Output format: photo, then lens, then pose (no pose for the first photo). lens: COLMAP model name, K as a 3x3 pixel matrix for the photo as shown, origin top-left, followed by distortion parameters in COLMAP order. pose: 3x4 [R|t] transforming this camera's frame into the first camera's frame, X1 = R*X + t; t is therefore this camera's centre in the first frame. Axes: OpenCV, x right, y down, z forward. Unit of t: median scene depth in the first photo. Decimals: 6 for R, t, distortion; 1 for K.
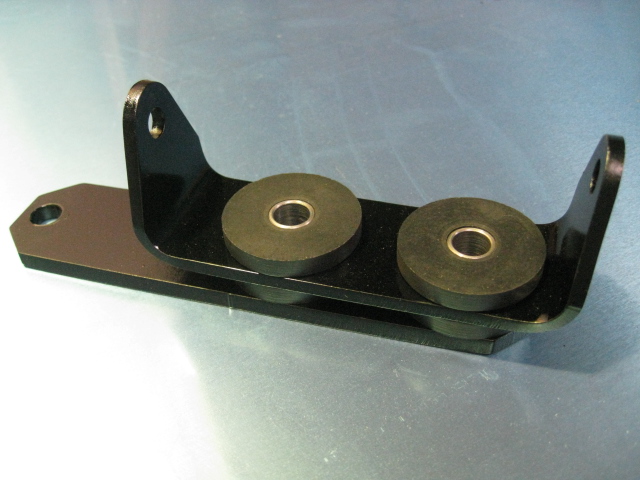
lens RADIAL K [[661.7, 0, 318.2], [0, 661.7, 240.7], [0, 0, 1]] dist [-0.132739, 0.000000]
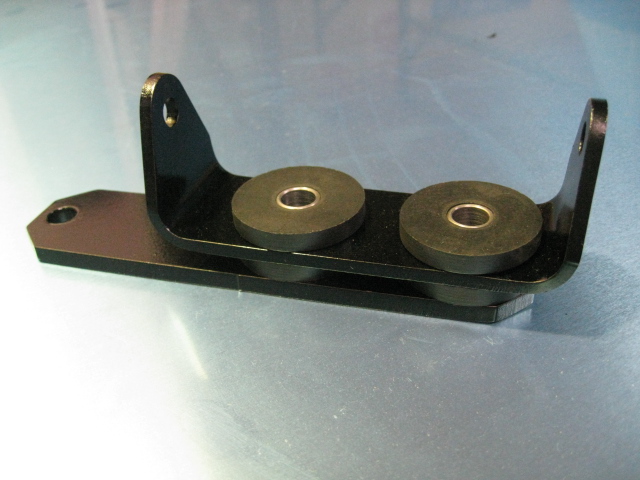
lens RADIAL K [[661.7, 0, 322.7], [0, 661.7, 239.4], [0, 0, 1]] dist [-0.132739, 0.000000]
pose [[0.999852, -0.017135, -0.001318, -0.000929], [0.016827, 0.991688, -0.127561, 0.164225], [0.003493, 0.127520, 0.991830, -0.032320]]
